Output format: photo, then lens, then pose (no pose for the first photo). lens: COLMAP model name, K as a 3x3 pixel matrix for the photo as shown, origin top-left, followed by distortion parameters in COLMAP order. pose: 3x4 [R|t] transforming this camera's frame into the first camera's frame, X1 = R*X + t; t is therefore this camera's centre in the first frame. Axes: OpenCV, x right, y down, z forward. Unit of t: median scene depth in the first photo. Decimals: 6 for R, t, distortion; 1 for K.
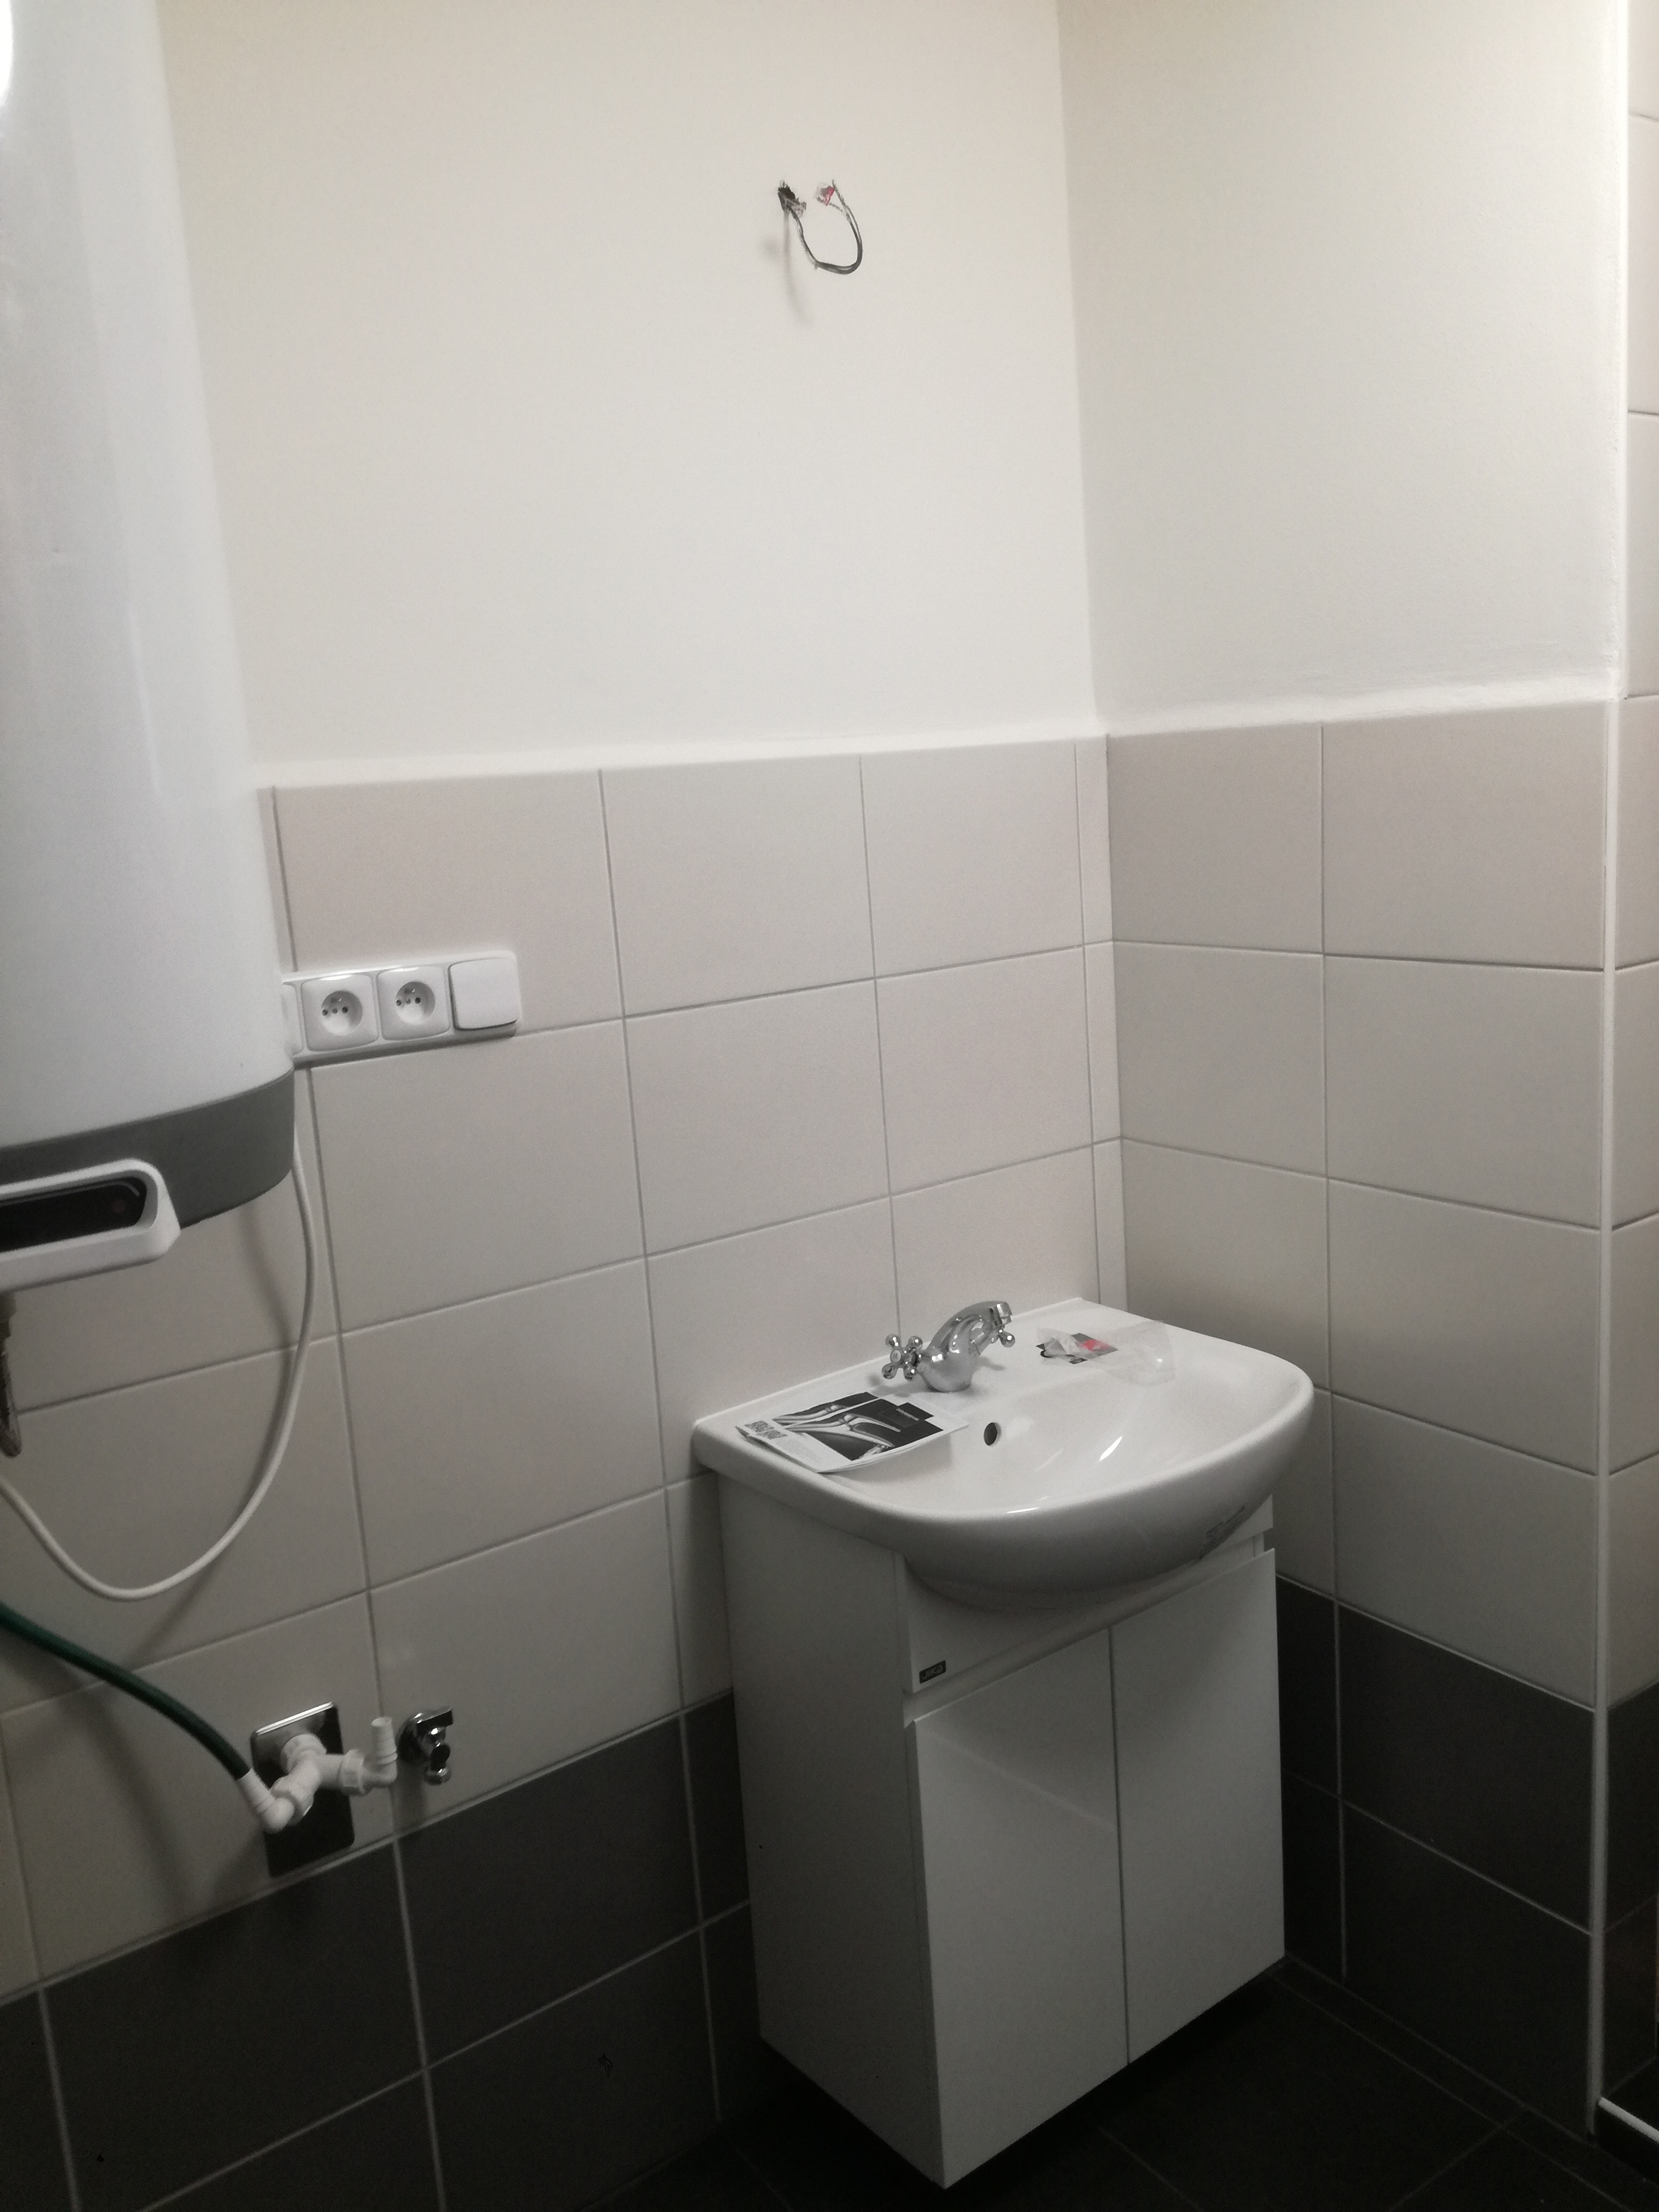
lens RADIAL K [[1812.4, 0, 829.5], [0, 1812.4, 1106.0], [0, 0, 1]] dist [0.141782, -0.313519]
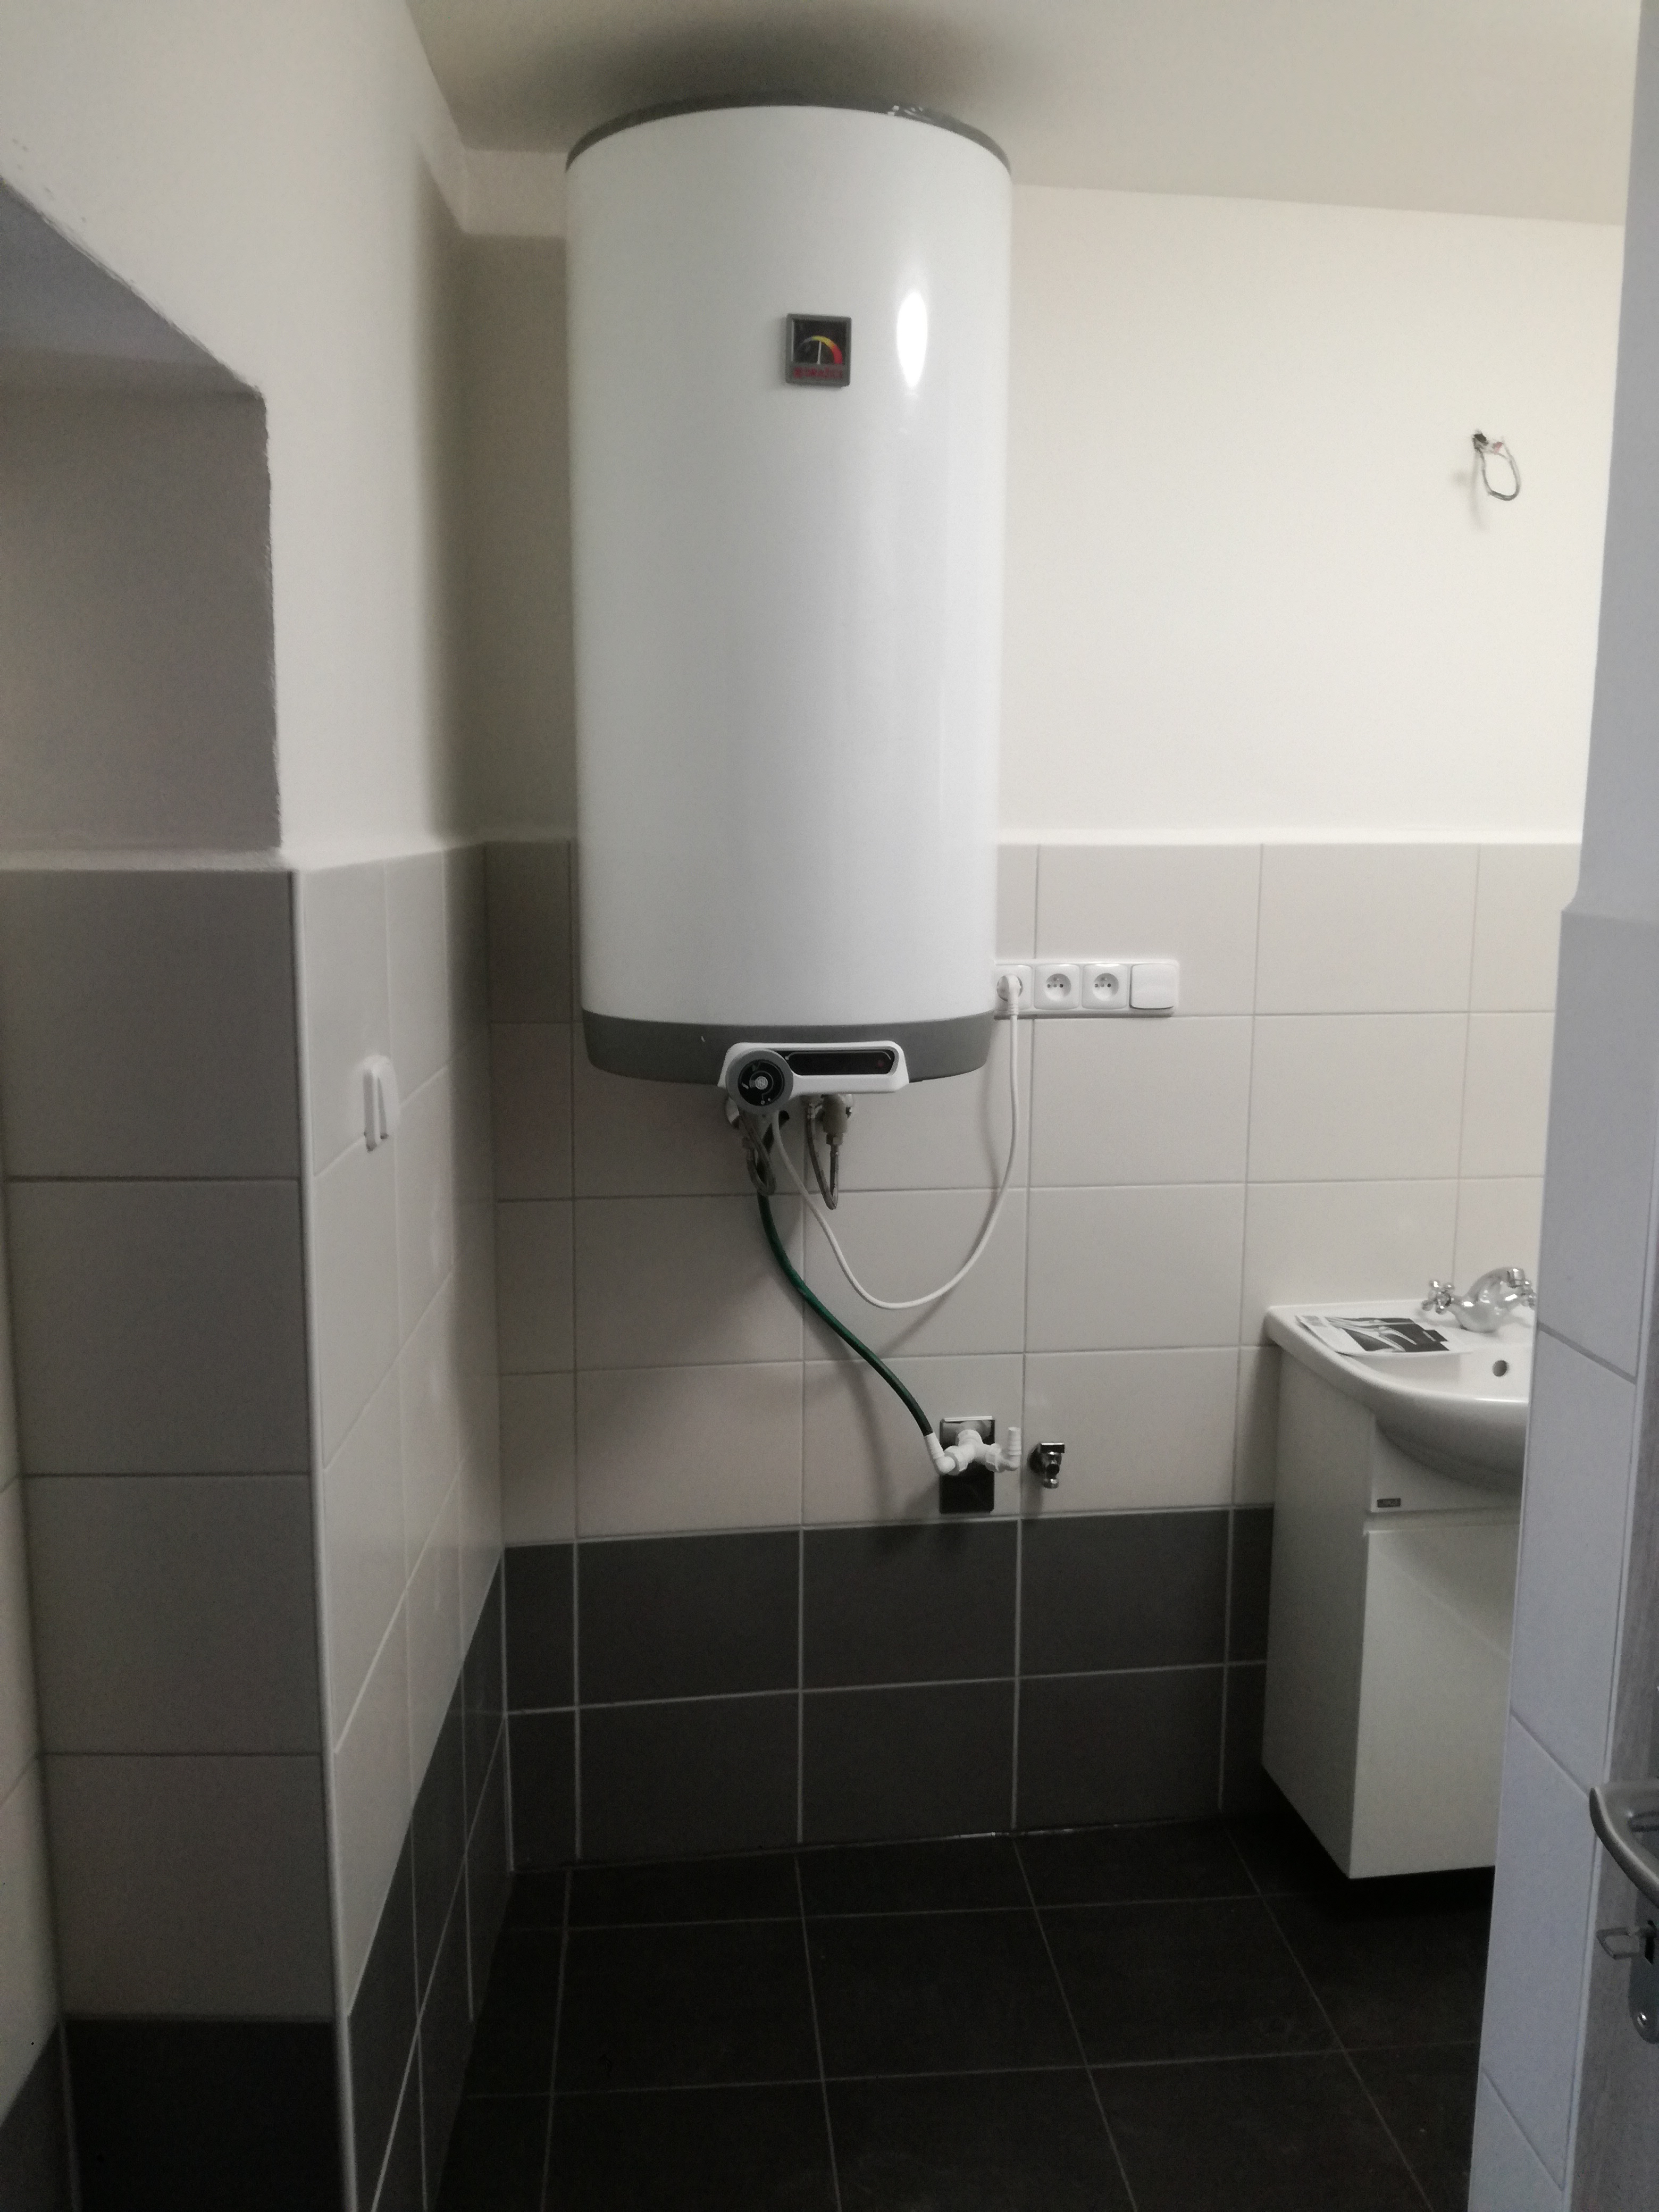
lens RADIAL K [[1849.1, 0, 841.9], [0, 1849.1, 1107.8], [0, 0, 1]] dist [0.048775, -0.016678]
pose [[0.878026, 0.153049, -0.453483, 0.288999], [-0.151932, 0.987615, 0.039149, 0.016696], [0.453858, 0.034524, 0.890405, -0.474725]]
